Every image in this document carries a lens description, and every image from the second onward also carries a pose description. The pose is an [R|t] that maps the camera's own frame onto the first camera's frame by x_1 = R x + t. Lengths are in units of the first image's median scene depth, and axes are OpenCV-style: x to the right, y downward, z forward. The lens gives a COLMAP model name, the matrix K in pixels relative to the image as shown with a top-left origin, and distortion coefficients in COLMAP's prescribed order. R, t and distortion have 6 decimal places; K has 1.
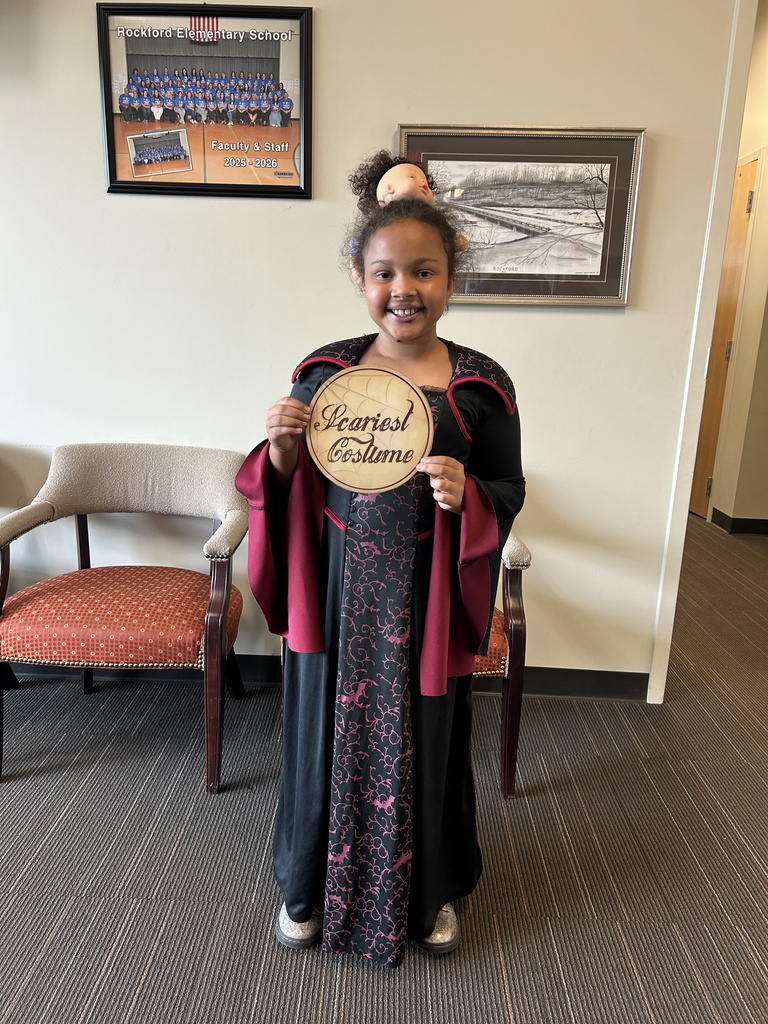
lens RADIAL K [[764.2, 0, 381.1], [0, 764.2, 512.8], [0, 0, 1]] dist [0.048386, -0.053359]
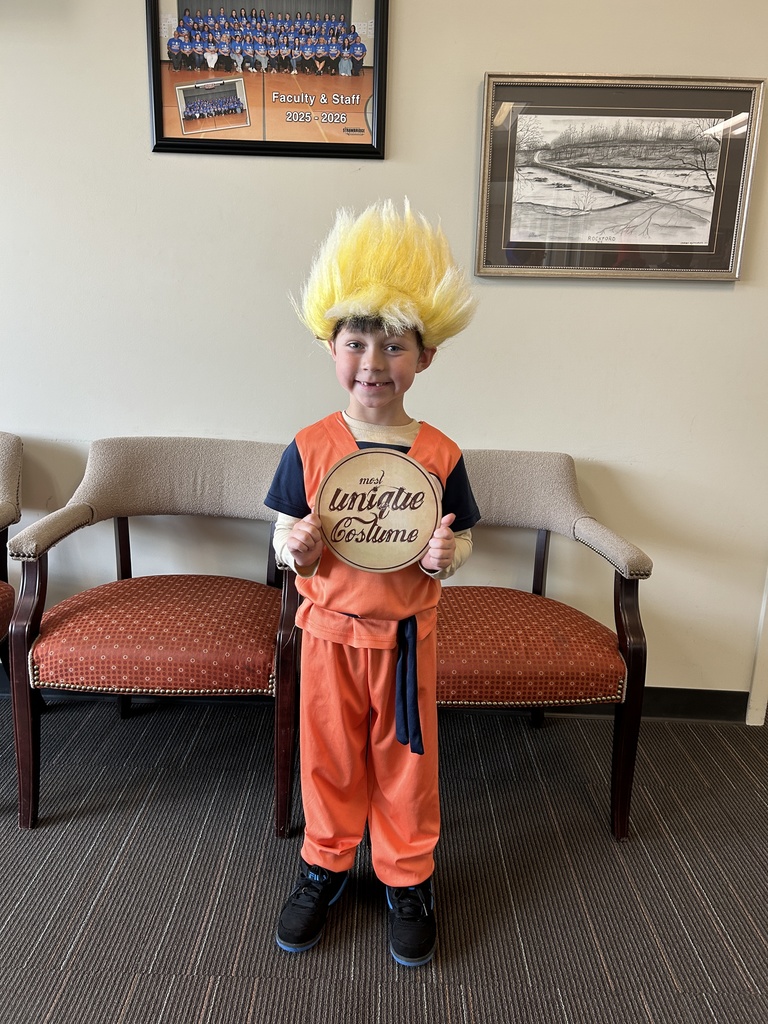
lens RADIAL K [[764.2, 0, 380.9], [0, 764.2, 513.4], [0, 0, 1]] dist [0.048386, -0.053359]
pose [[0.999938, -0.002803, 0.010733, -0.107138], [0.002834, 0.999992, -0.002879, 0.001401], [-0.010725, 0.002909, 0.999938, 0.119863]]
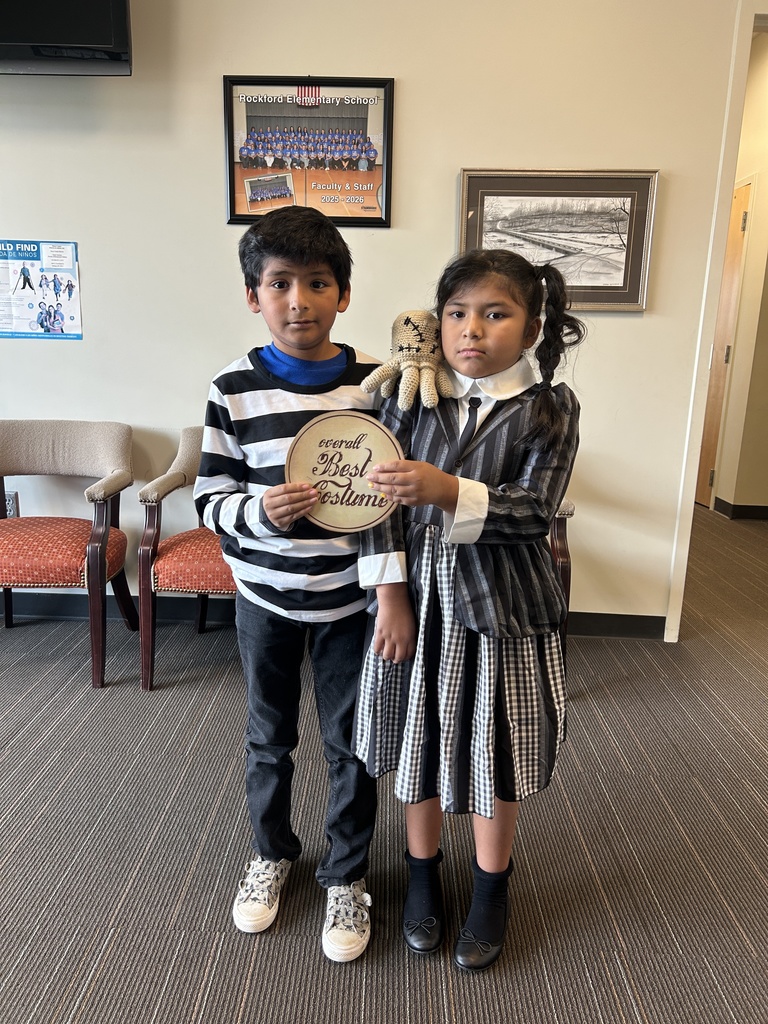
lens RADIAL K [[764.2, 0, 374.4], [0, 764.2, 506.7], [0, 0, 1]] dist [0.048386, -0.053359]
pose [[0.999962, -0.005296, -0.006902, -0.112561], [0.005121, 0.999670, -0.025154, 0.077274], [0.007033, 0.025117, 0.999660, -0.239240]]
